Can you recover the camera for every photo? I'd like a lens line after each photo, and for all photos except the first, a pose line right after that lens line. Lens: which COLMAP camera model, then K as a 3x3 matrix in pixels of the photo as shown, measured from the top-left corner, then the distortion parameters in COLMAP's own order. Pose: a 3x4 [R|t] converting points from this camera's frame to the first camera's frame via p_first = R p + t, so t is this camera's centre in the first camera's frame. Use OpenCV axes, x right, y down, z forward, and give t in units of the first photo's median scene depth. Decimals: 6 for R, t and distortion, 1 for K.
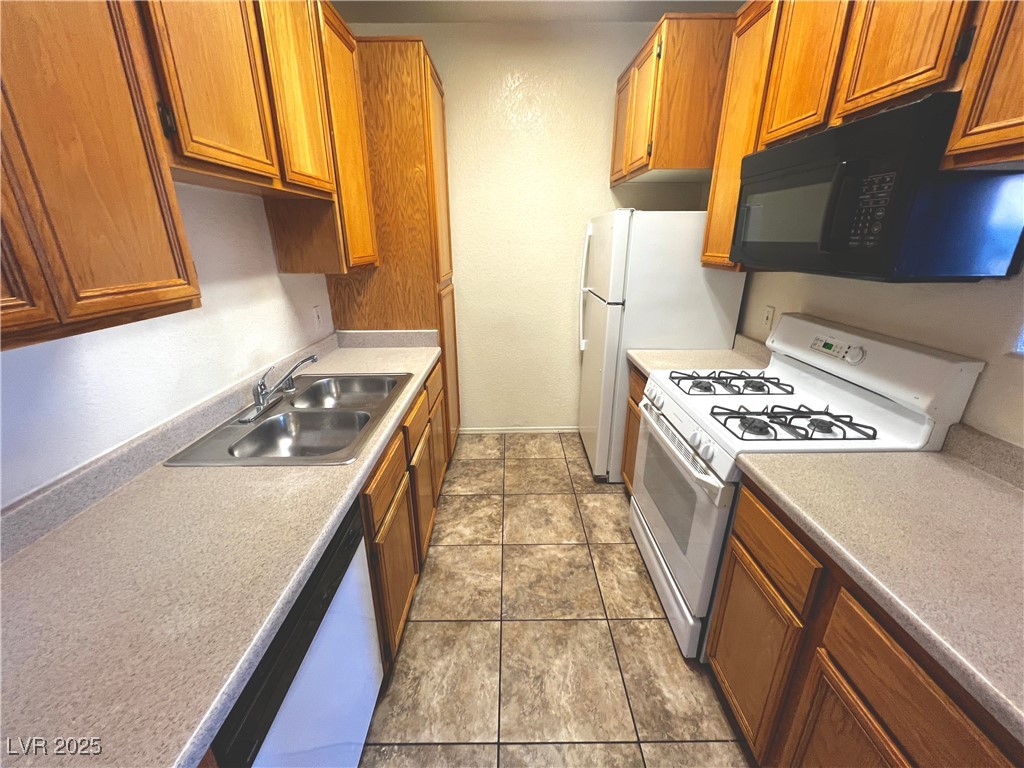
lens RADIAL K [[408.2, 0, 510.3], [0, 408.2, 382.1], [0, 0, 1]] dist [-0.000750, 0.000061]
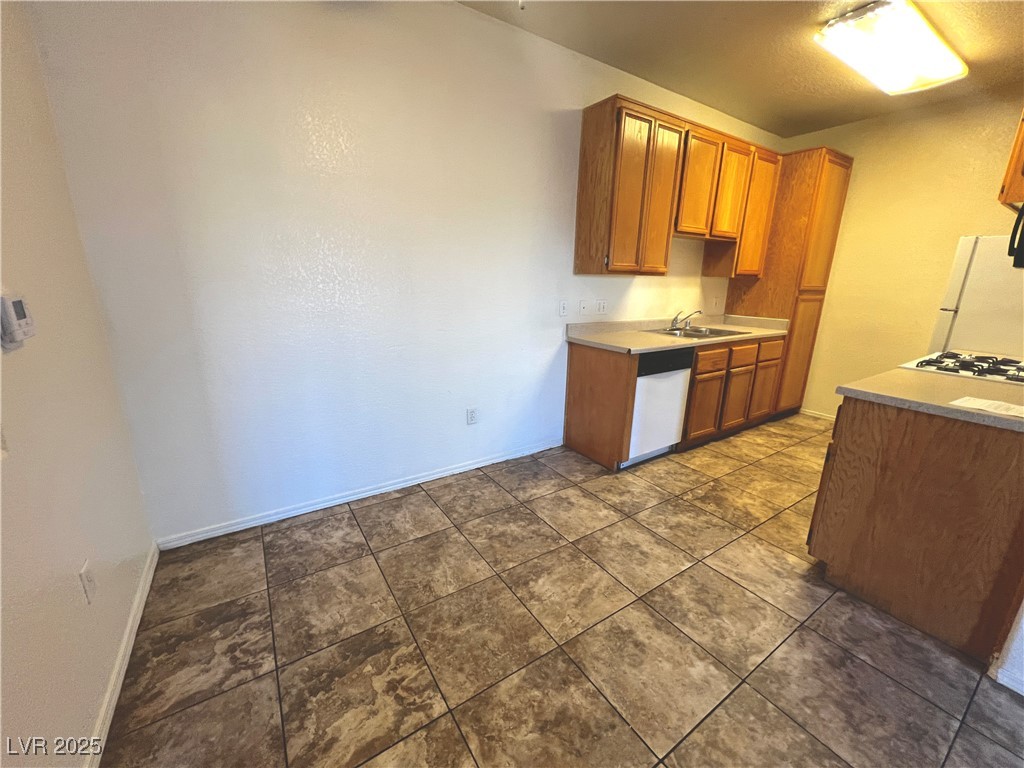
lens RADIAL K [[408.2, 0, 510.3], [0, 408.2, 382.1], [0, 0, 1]] dist [-0.000750, 0.000061]
pose [[0.541731, 0.225614, -0.809707, 0.732908], [-0.301232, 0.951430, 0.063565, 0.417926], [0.784721, 0.209474, 0.583381, -0.893385]]
